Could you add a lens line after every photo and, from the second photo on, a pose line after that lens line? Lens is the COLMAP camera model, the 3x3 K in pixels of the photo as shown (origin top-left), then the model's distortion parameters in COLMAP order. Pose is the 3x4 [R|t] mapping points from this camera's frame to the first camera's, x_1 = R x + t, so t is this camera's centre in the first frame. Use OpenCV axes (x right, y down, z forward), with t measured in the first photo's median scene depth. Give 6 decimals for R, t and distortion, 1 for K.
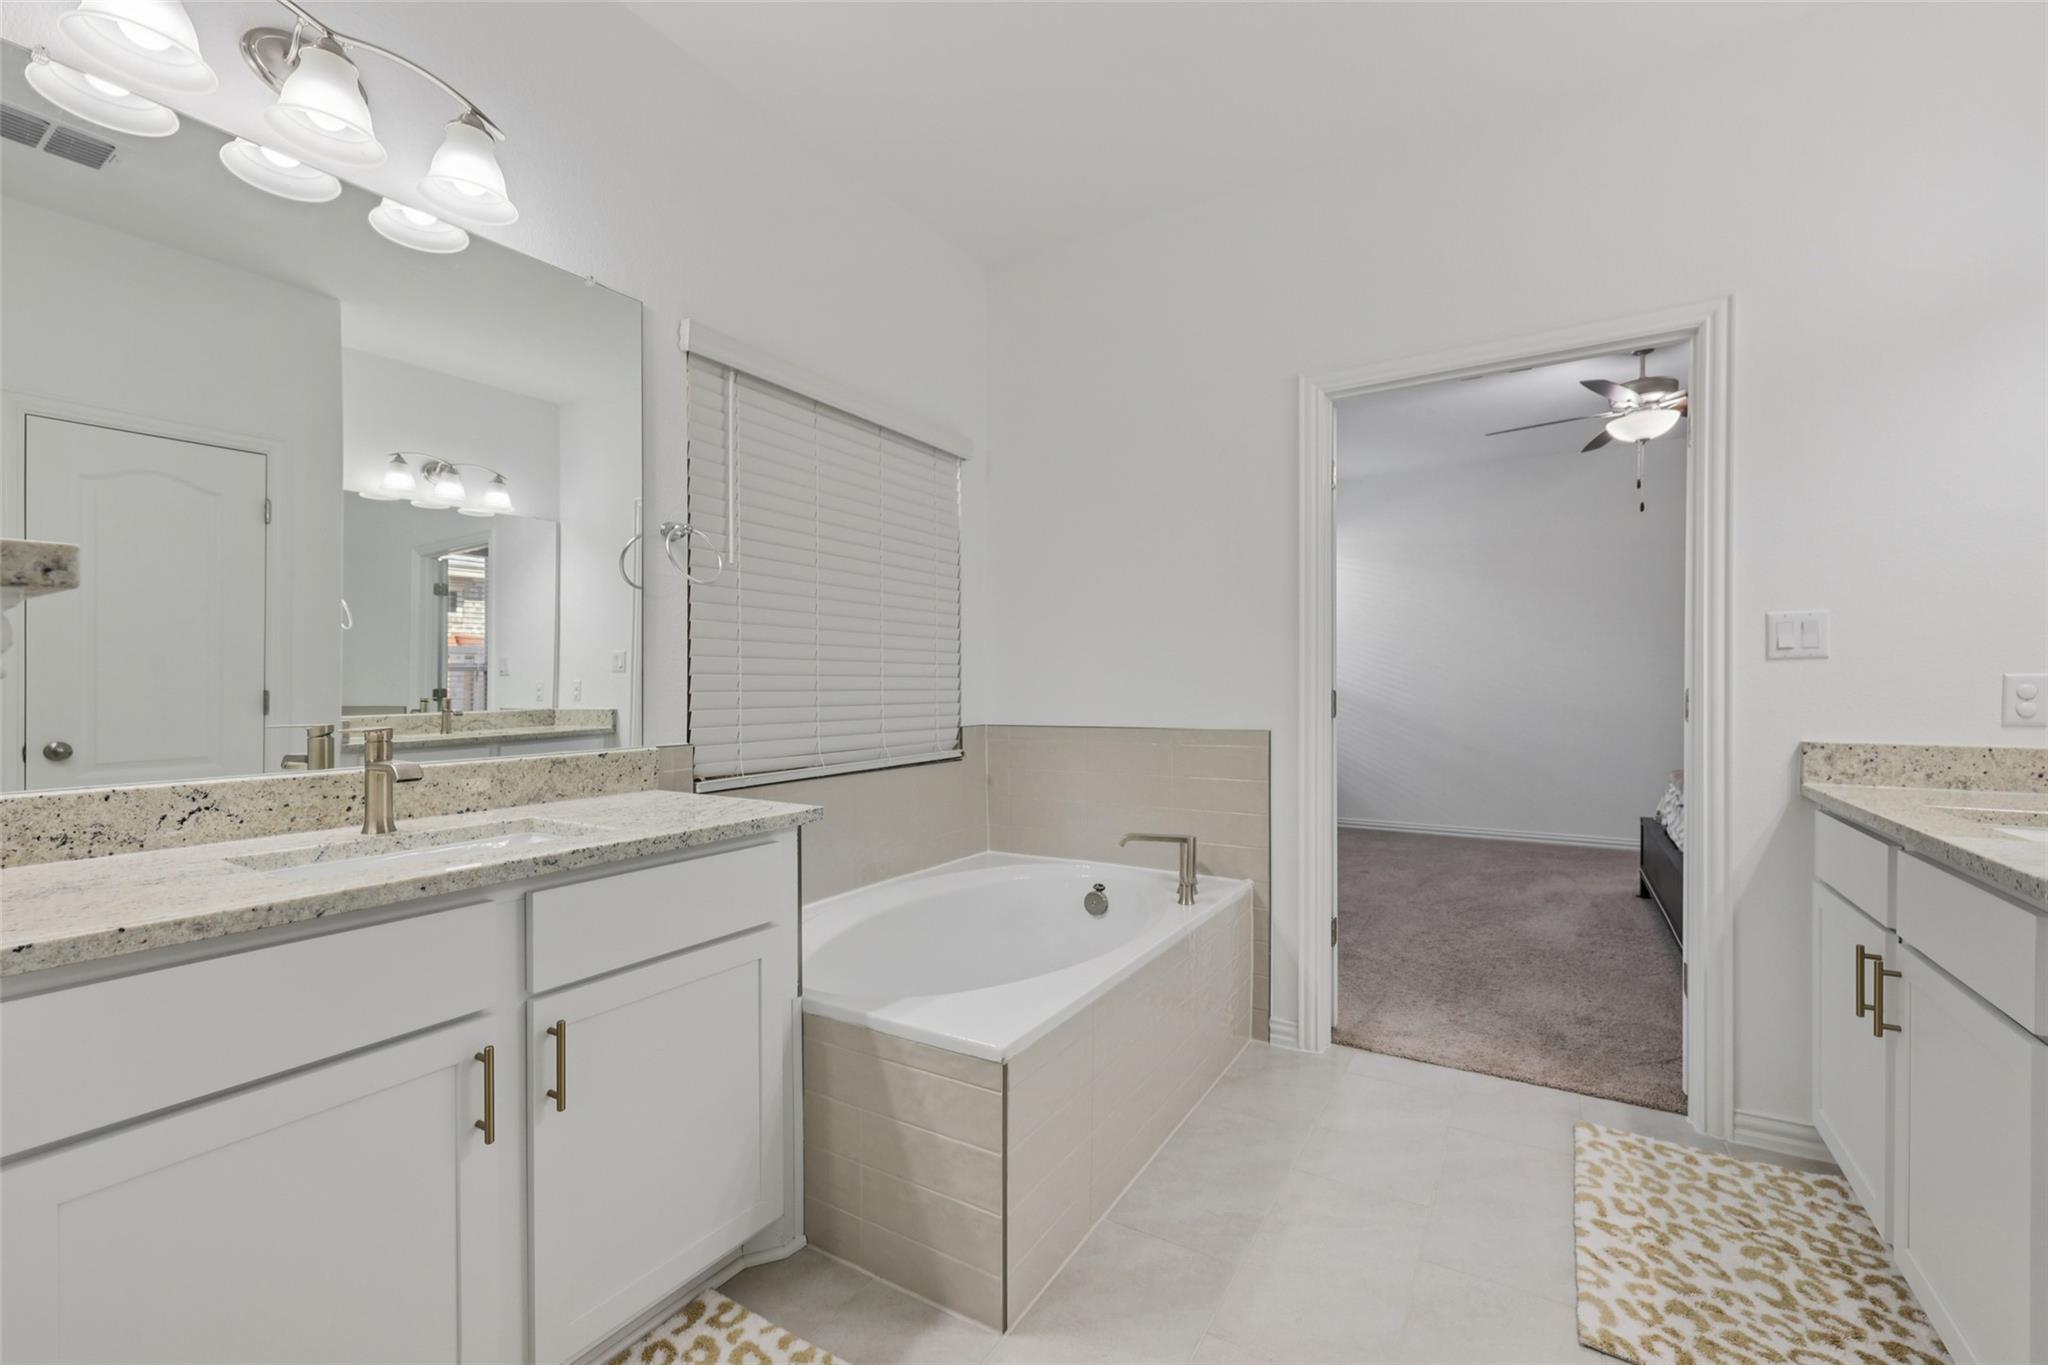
lens RADIAL K [[867.8, 0, 1028.6], [0, 867.8, 684.3], [0, 0, 1]] dist [0.000857, 0.000407]
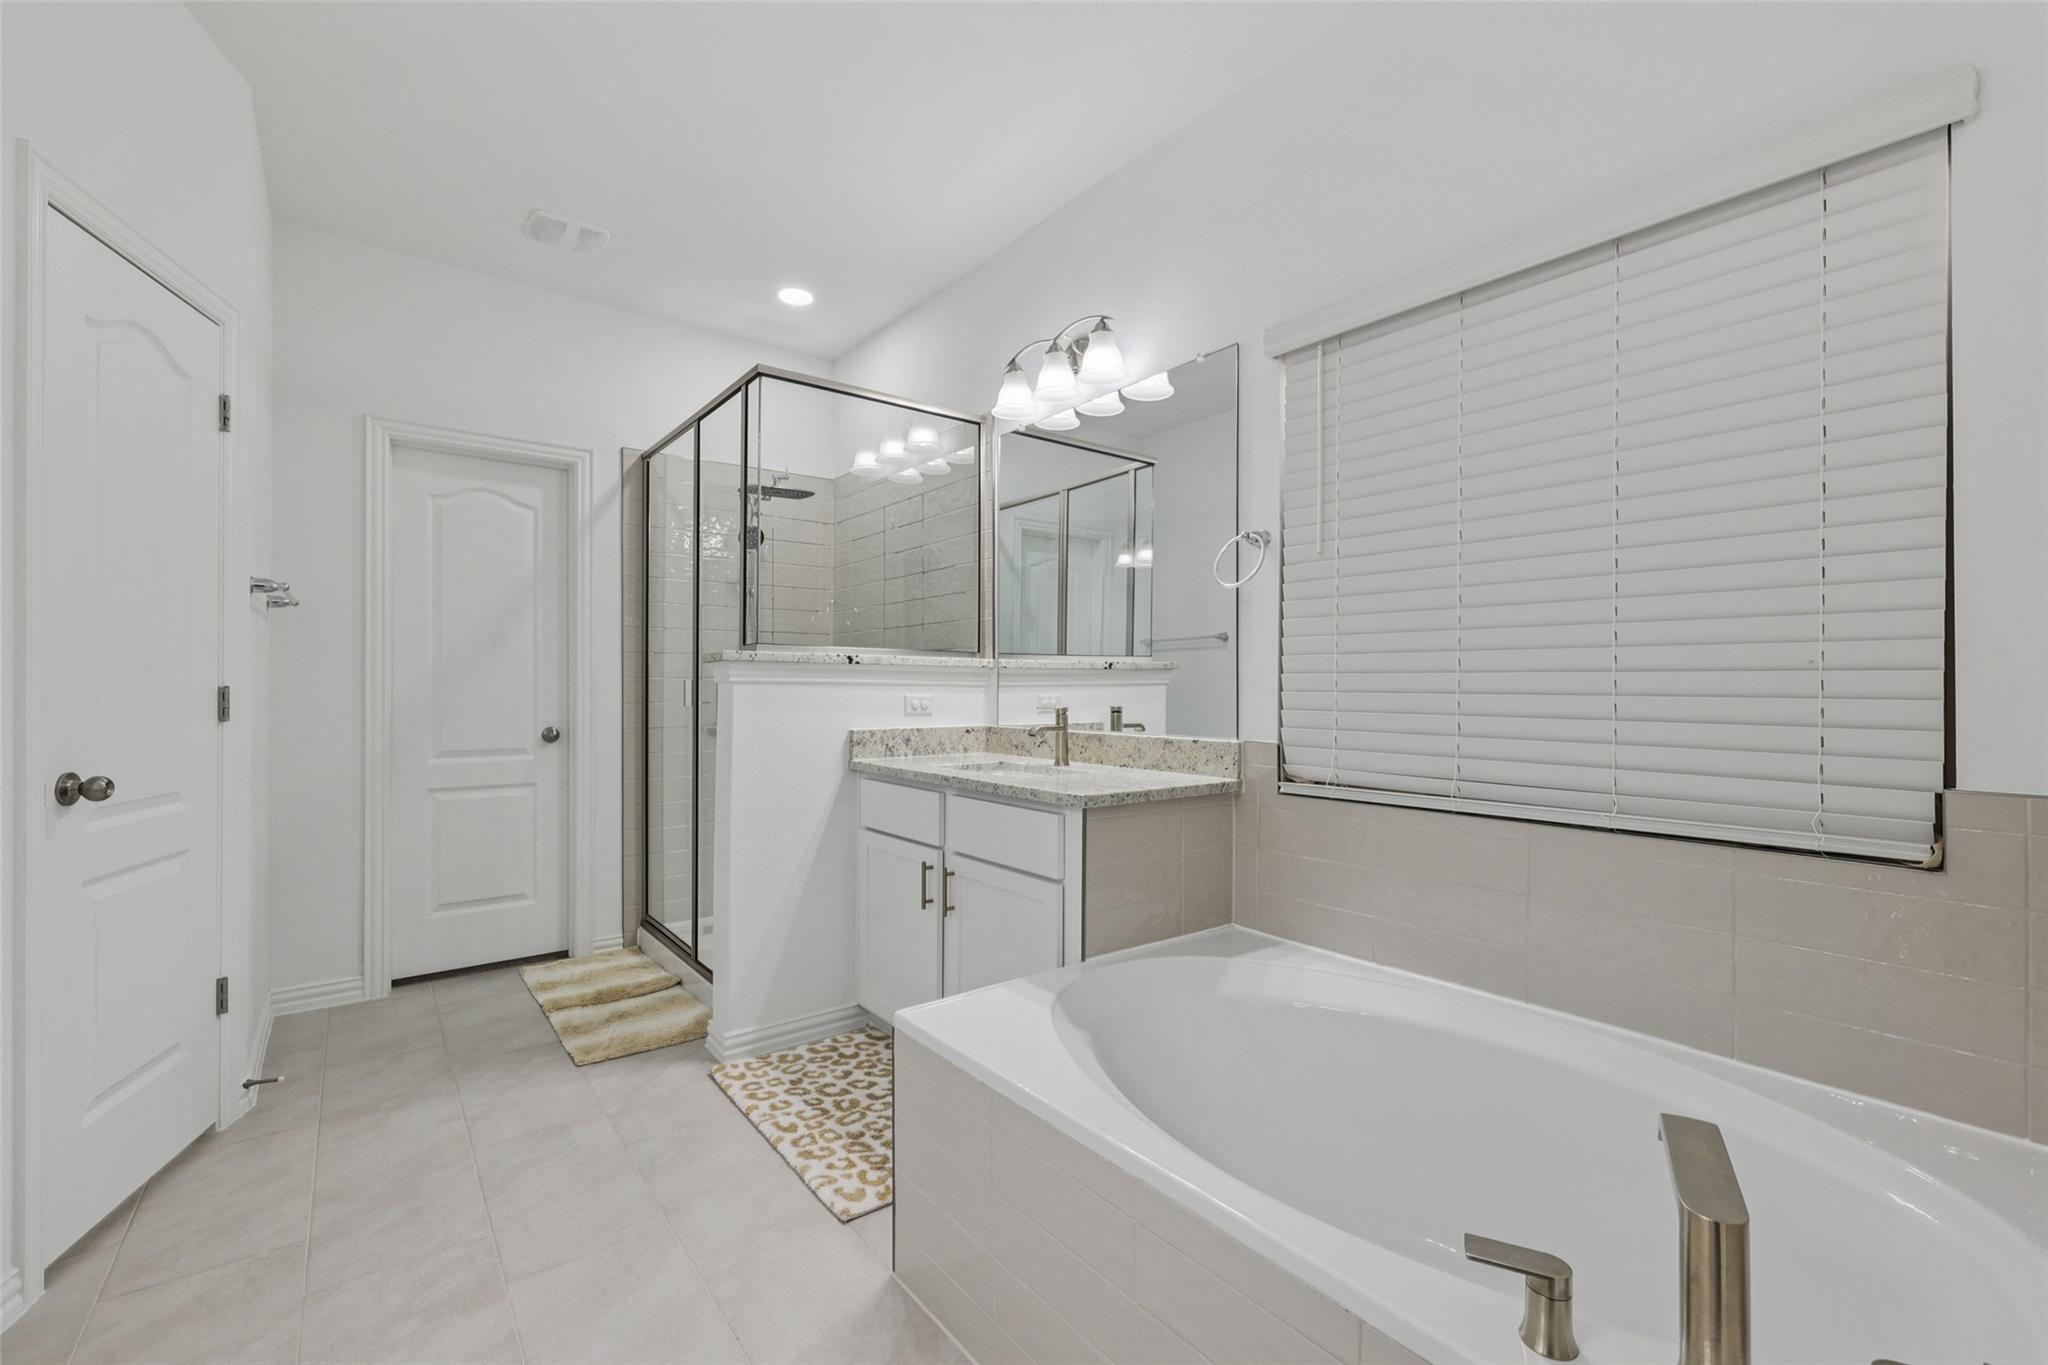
lens RADIAL K [[867.8, 0, 1028.6], [0, 867.8, 684.3], [0, 0, 1]] dist [0.000857, 0.000407]
pose [[-0.364932, -0.001063, -0.931034, 0.848134], [-0.002822, 0.999996, -0.000036, 0.001873], [0.931030, 0.002614, -0.364933, 1.410570]]
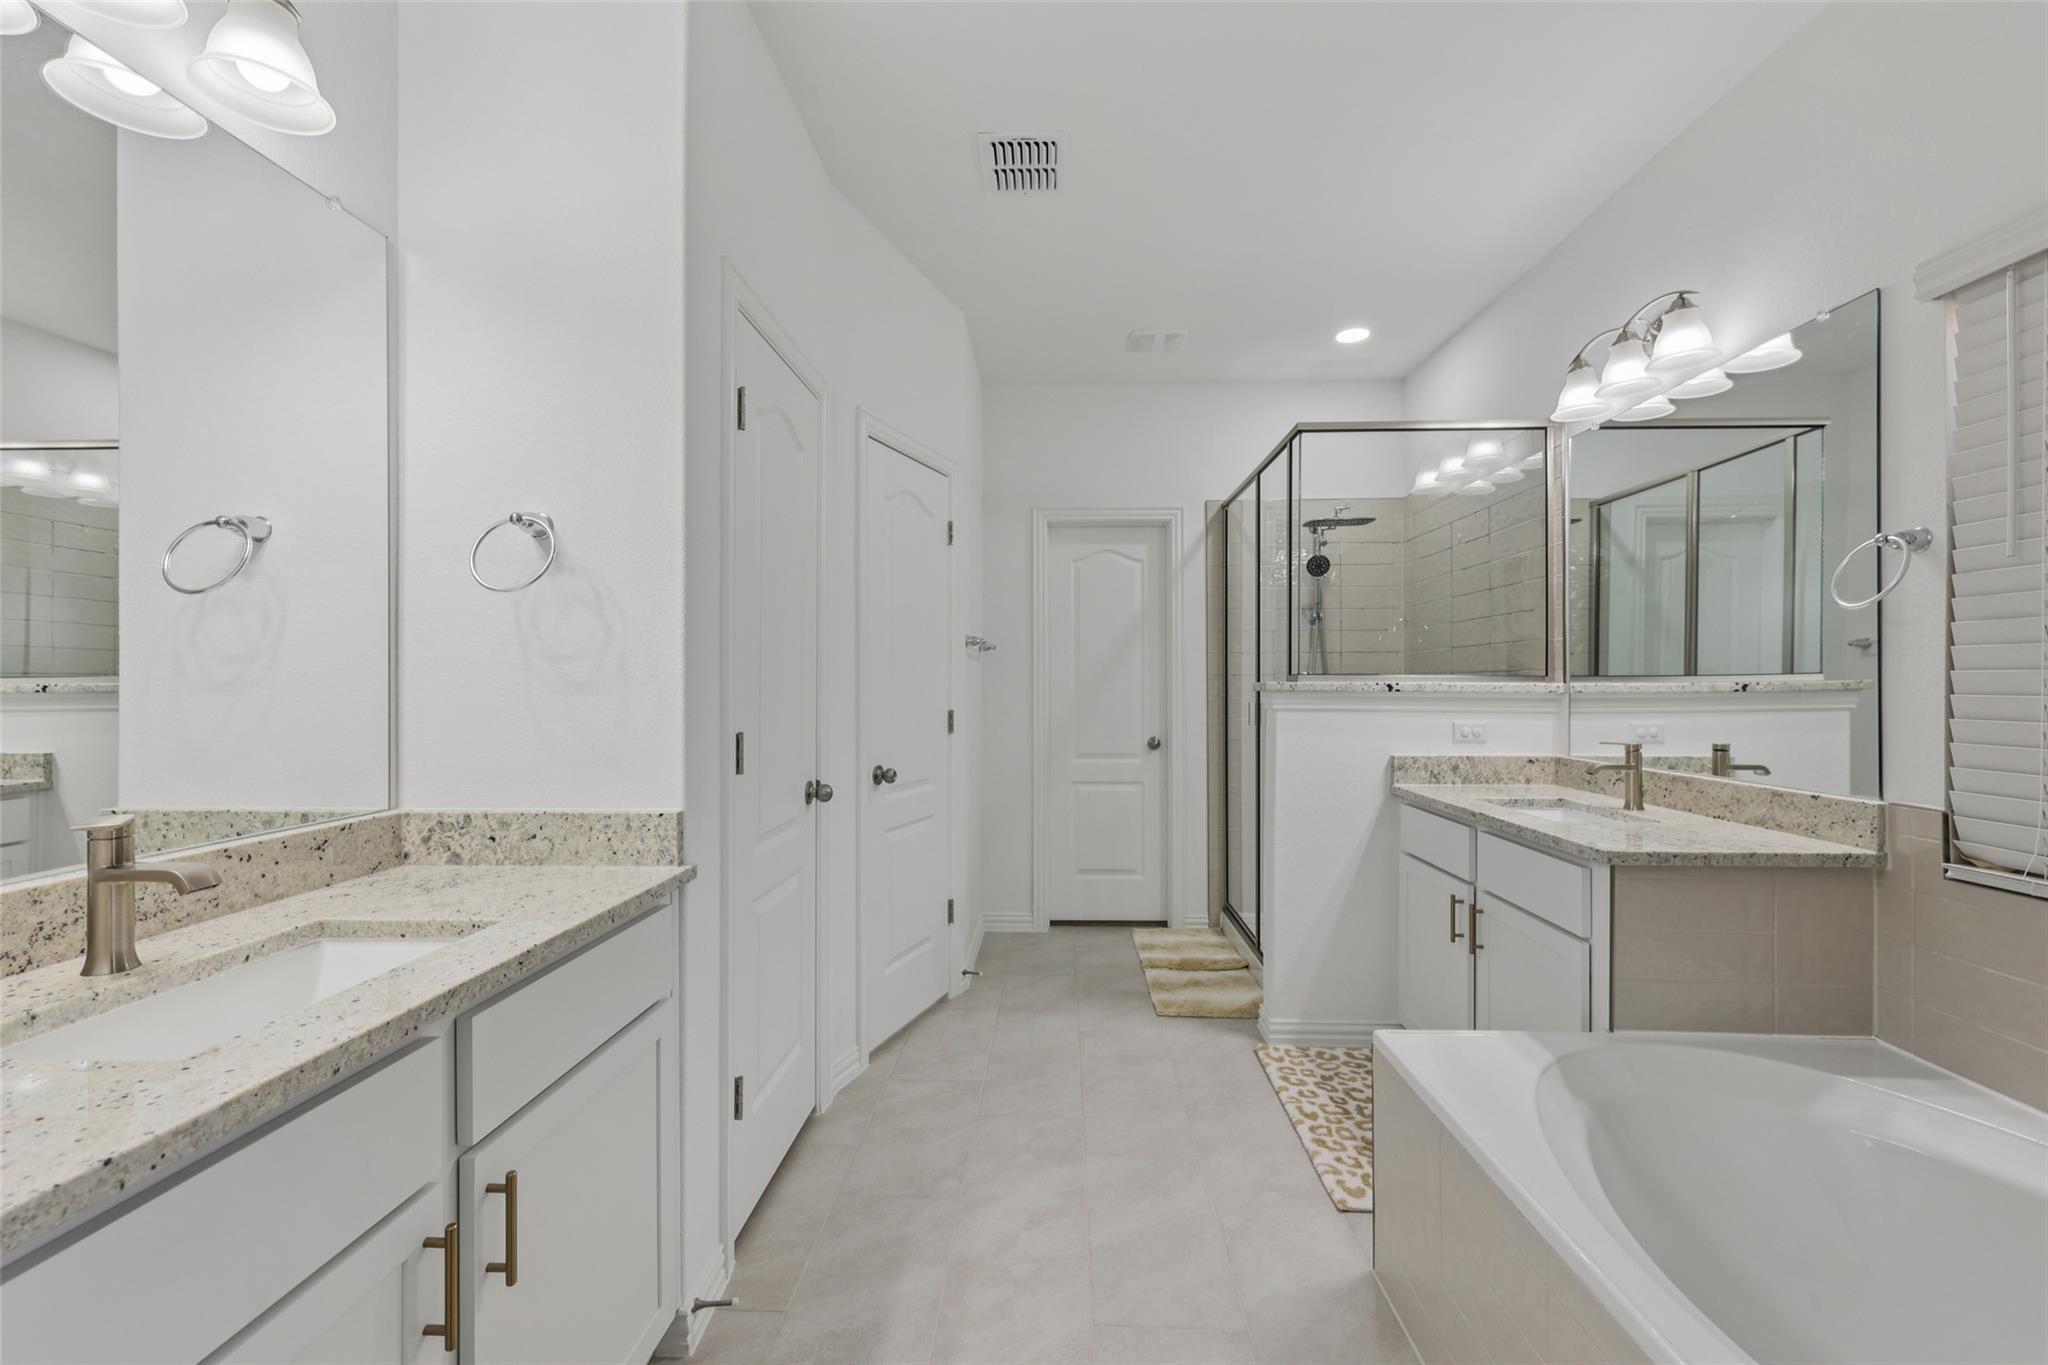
lens RADIAL K [[862.0, 0, 1025.8], [0, 862.0, 680.7], [0, 0, 1]] dist [0.000095, 0.000058]
pose [[-0.879349, 0.000740, -0.476177, 0.871343], [0.001419, 0.999998, -0.001066, -0.057889], [0.476176, -0.001613, -0.879349, 1.645669]]
